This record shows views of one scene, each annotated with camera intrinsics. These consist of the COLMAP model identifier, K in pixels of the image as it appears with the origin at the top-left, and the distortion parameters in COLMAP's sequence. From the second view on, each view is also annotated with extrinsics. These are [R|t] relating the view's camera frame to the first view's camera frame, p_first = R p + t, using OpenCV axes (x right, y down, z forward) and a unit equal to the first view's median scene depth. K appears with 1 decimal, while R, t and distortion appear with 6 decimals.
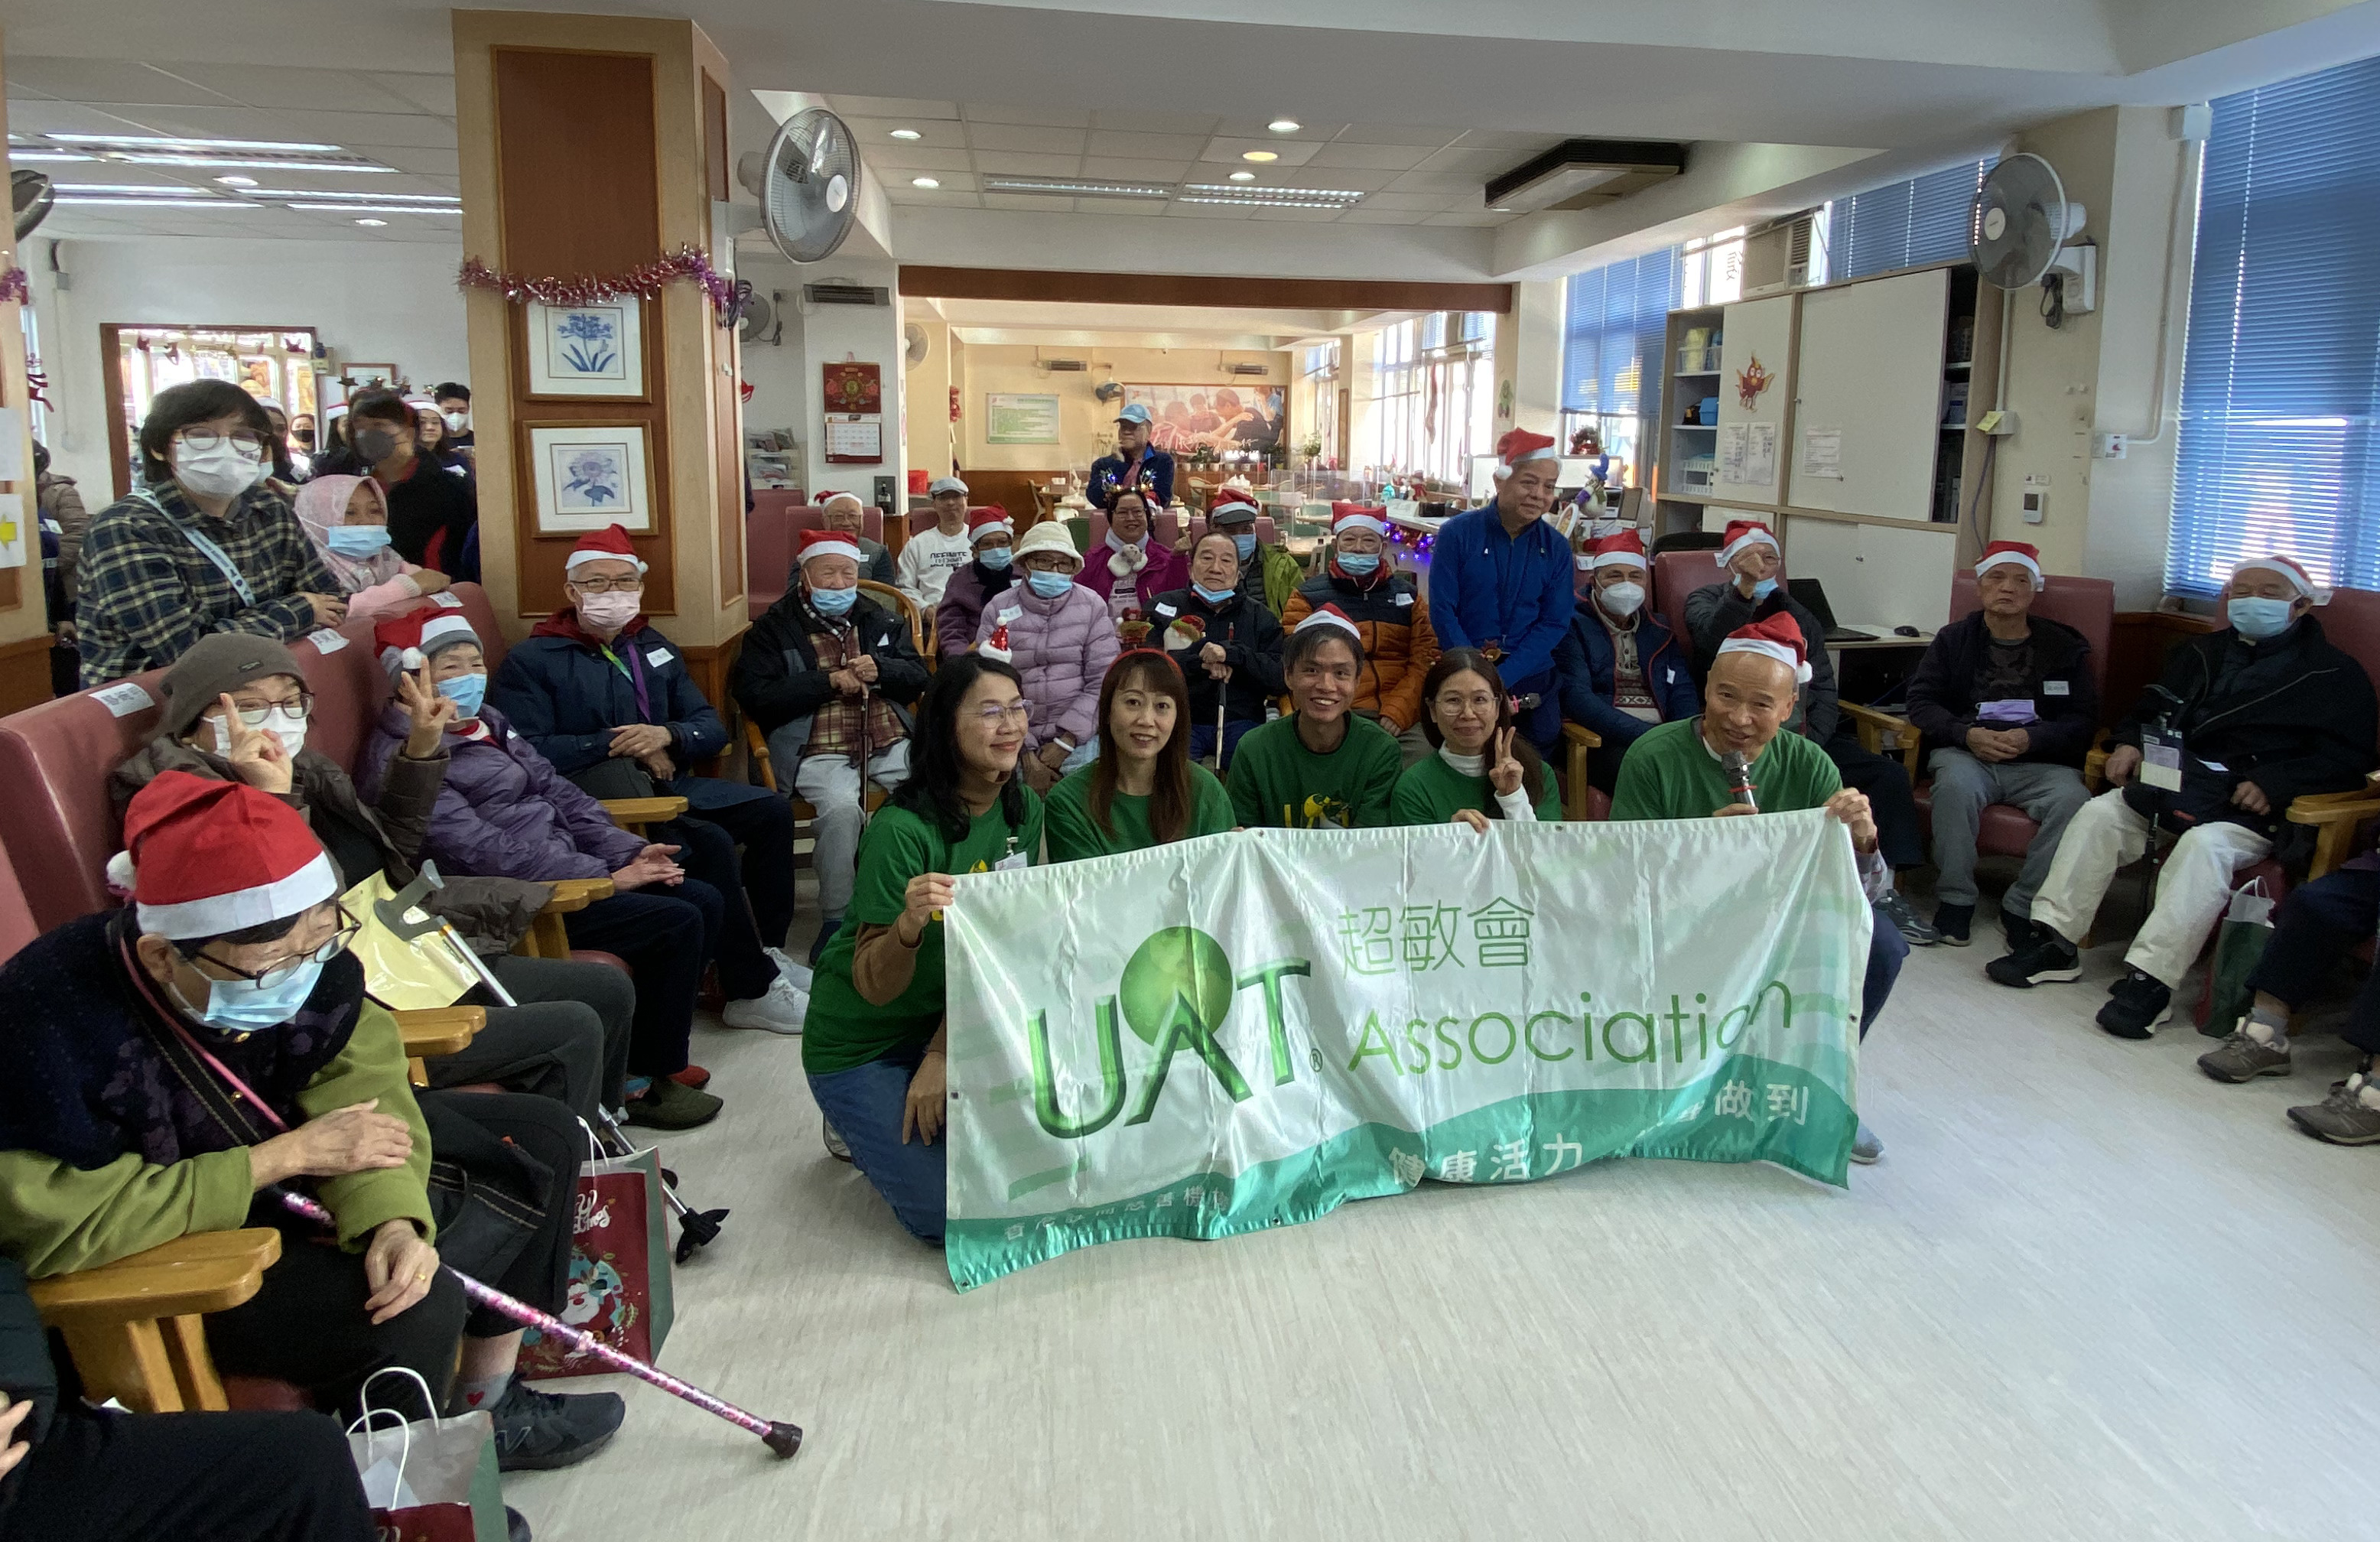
lens RADIAL K [[1221.6, 0, 1217.9], [0, 1221.6, 539.5], [0, 0, 1]] dist [0.002830, -0.029281]
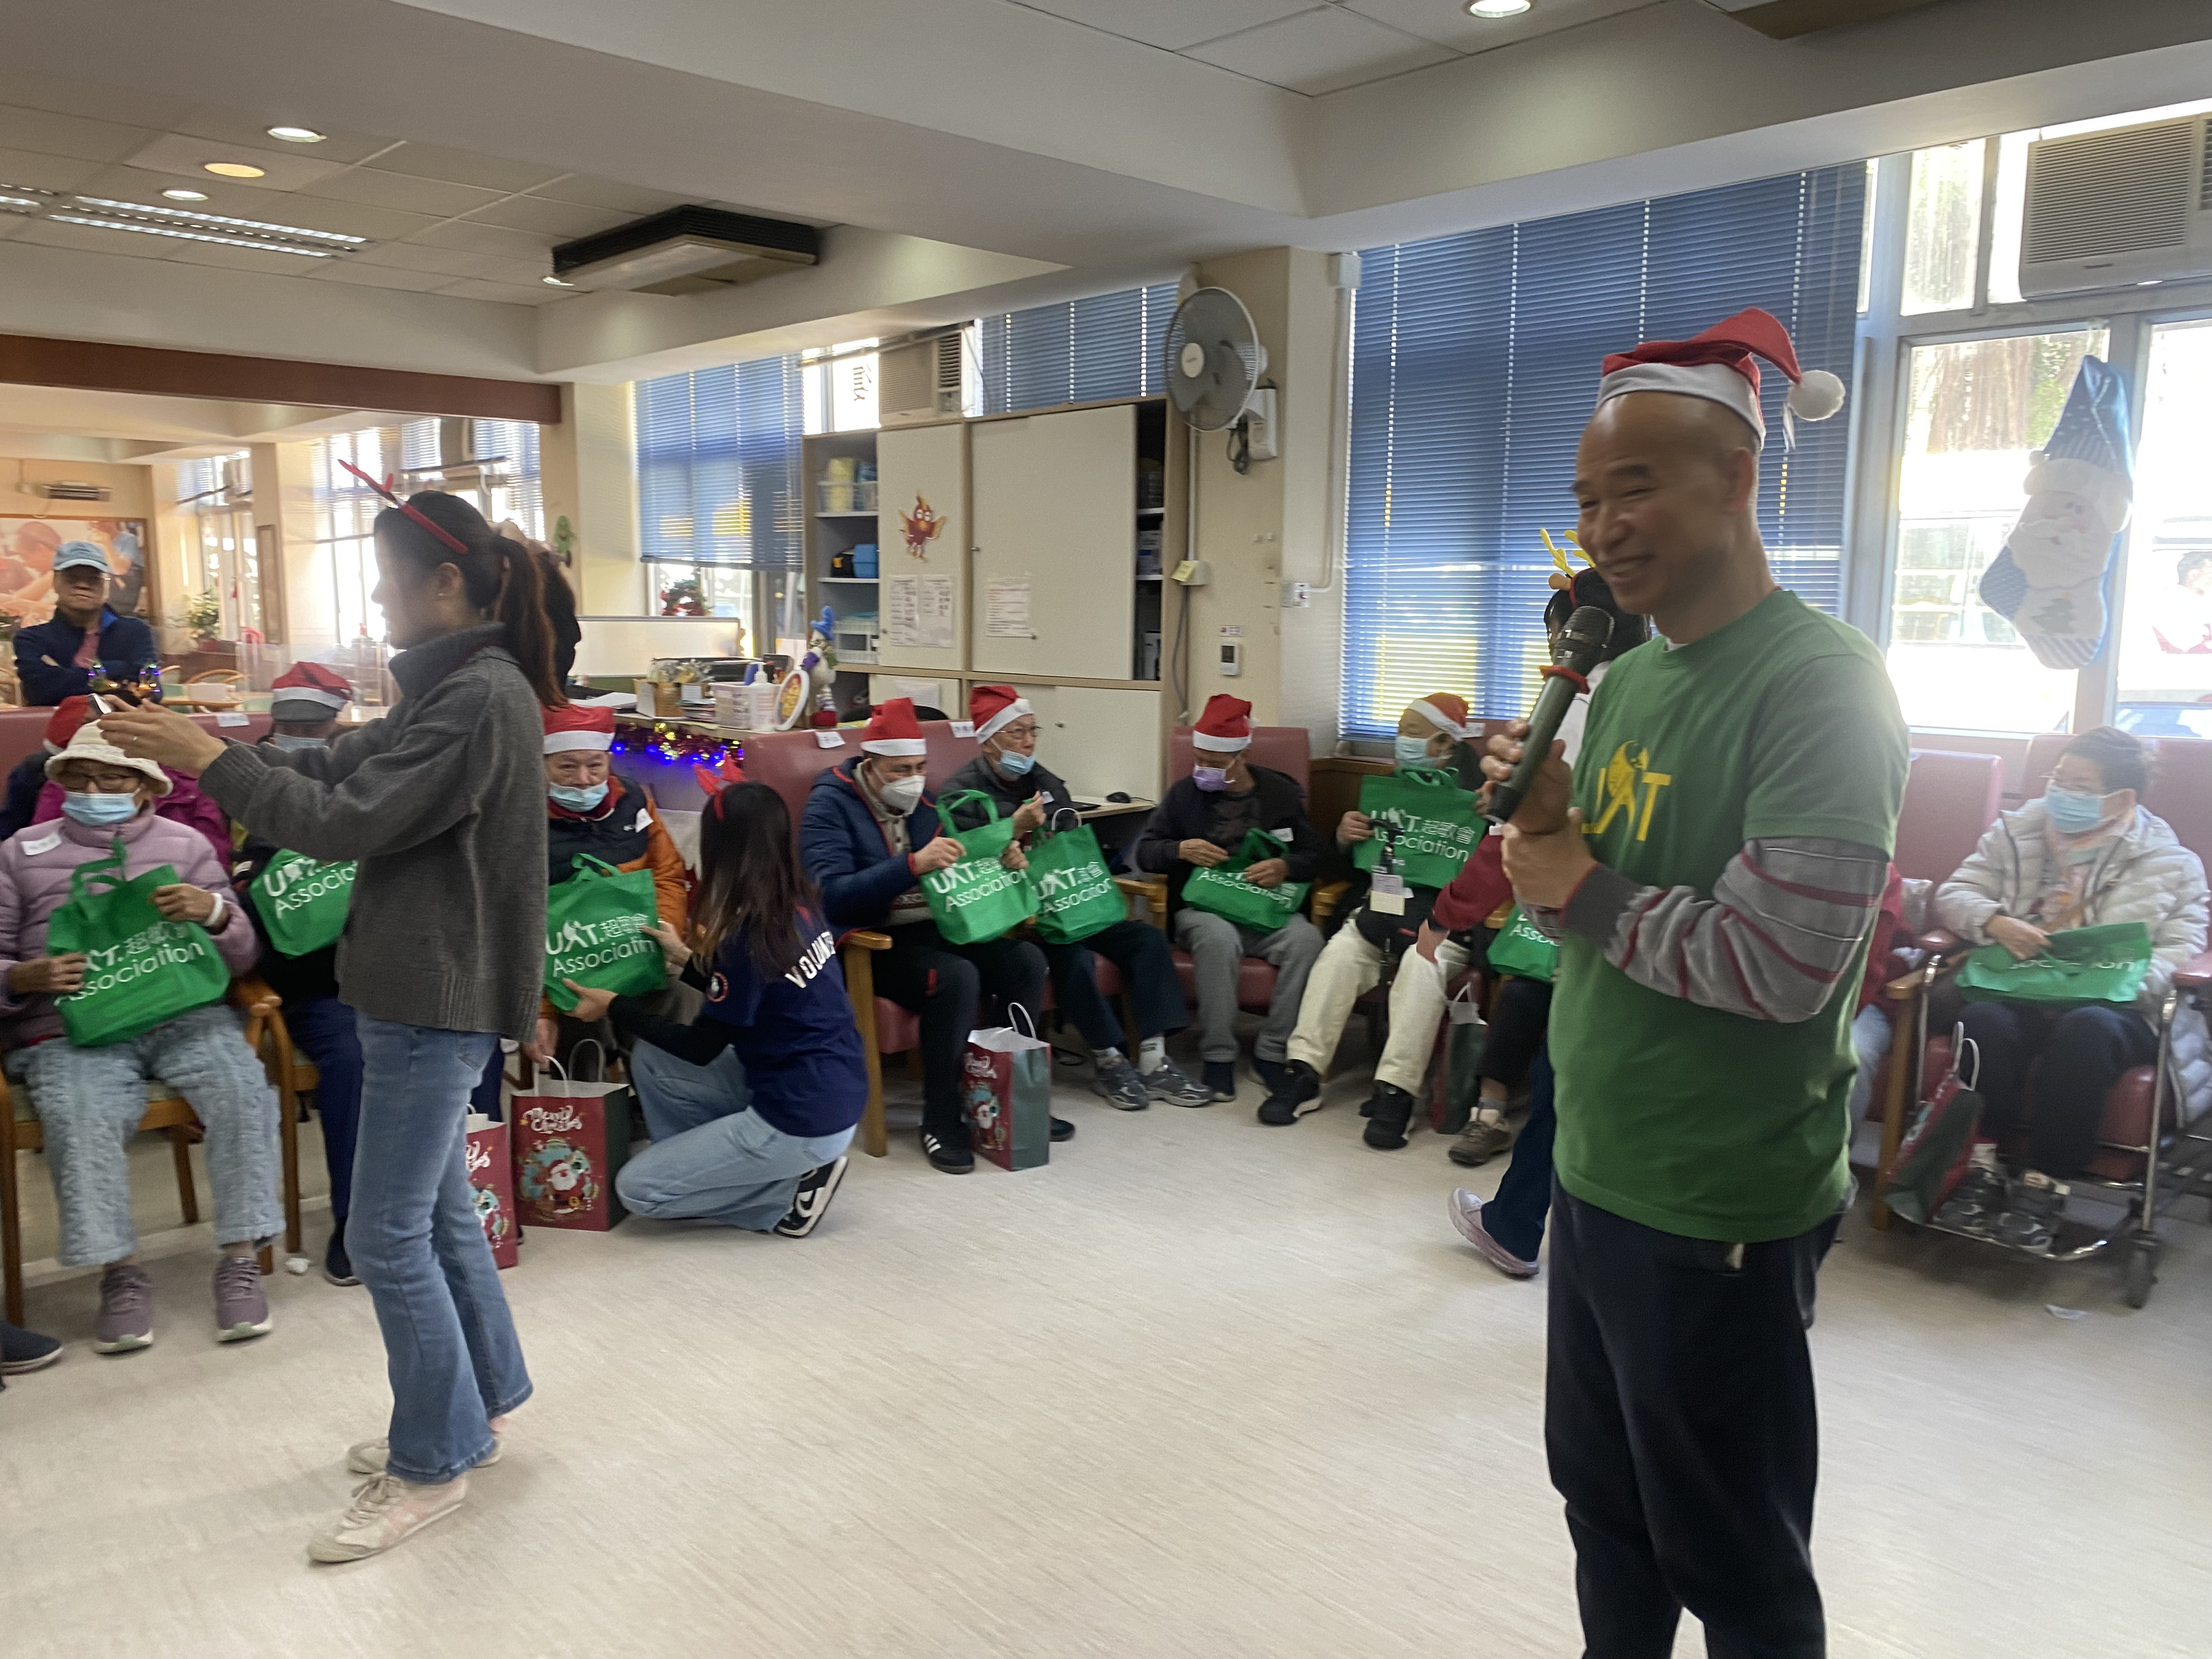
lens RADIAL K [[1658.2, 0, 1106.0], [0, 1658.2, 829.5], [0, 0, 1]] dist [0.048609, -0.059084]
pose [[0.816174, -0.089910, 0.570768, -0.129565], [0.058680, 0.995610, 0.072924, 0.004733], [-0.574819, -0.026026, 0.817866, -0.027421]]
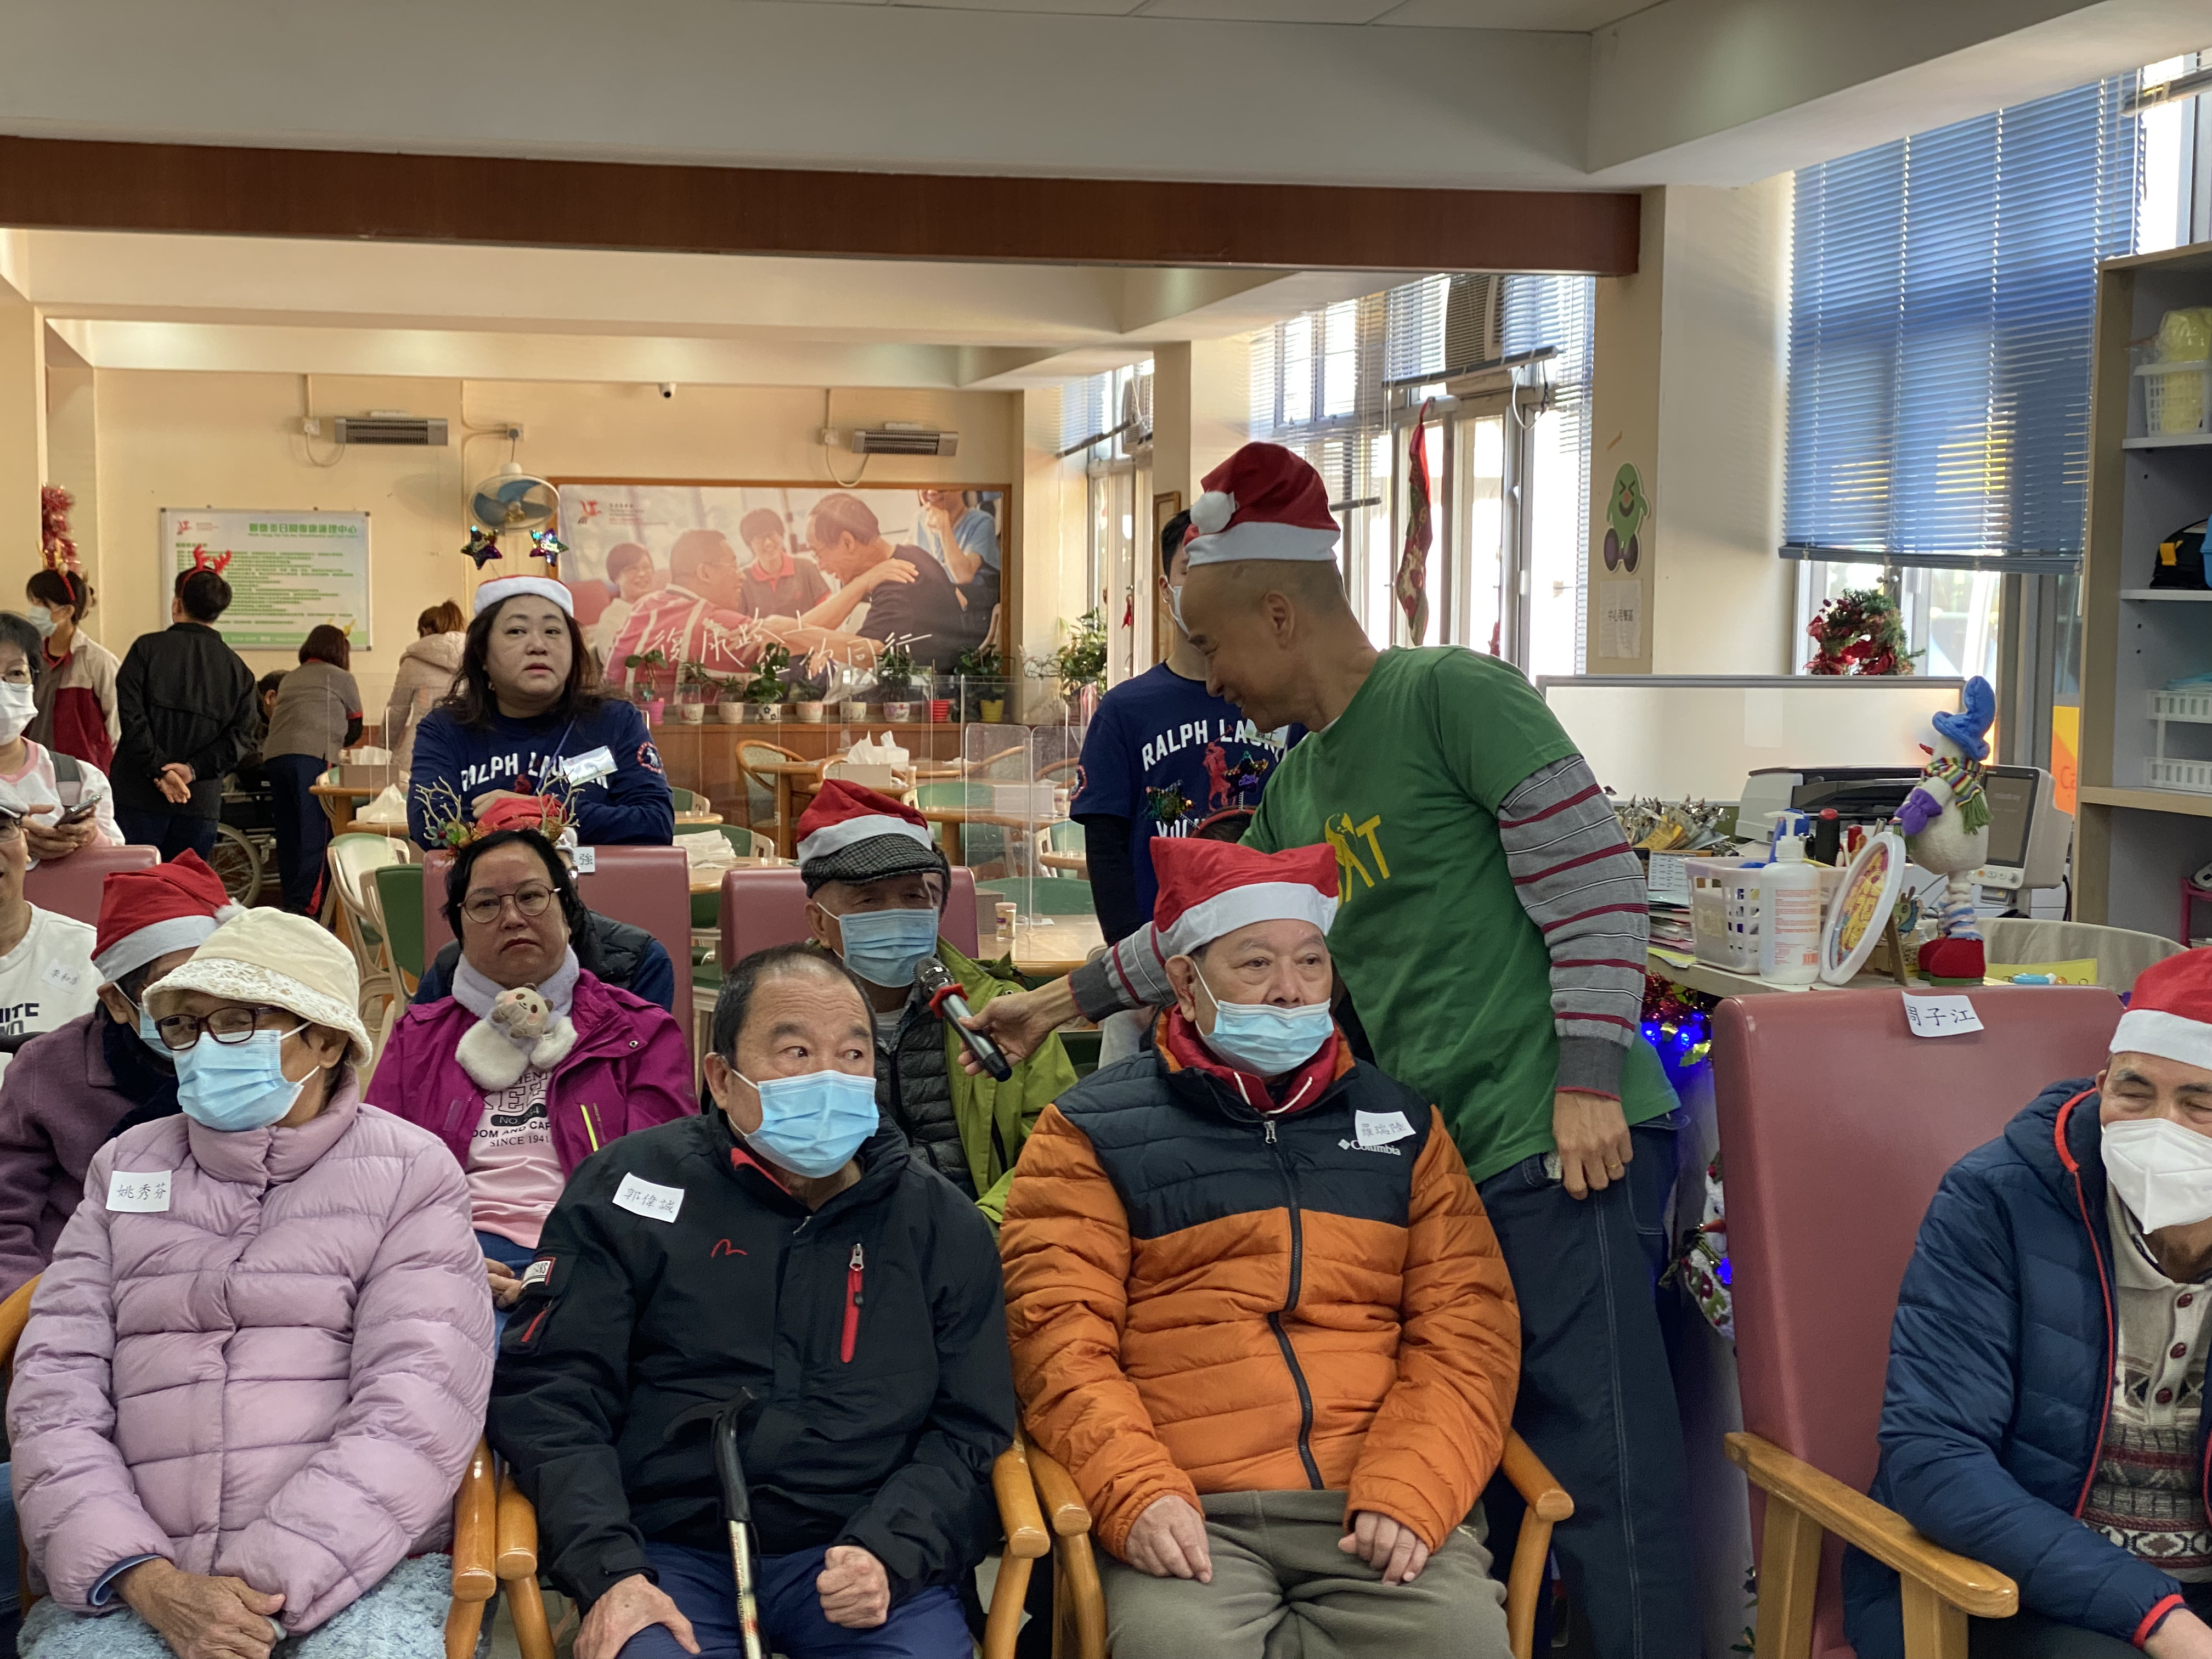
lens RADIAL K [[3266.6, 0, 1102.0], [0, 3266.6, 859.9], [0, 0, 1]] dist [0.045244, 0.201778]
pose [[0.996383, -0.012482, 0.084055, 0.003882], [0.013468, 0.999847, -0.011177, -0.010888], [-0.083902, 0.012269, 0.996398, 0.099050]]
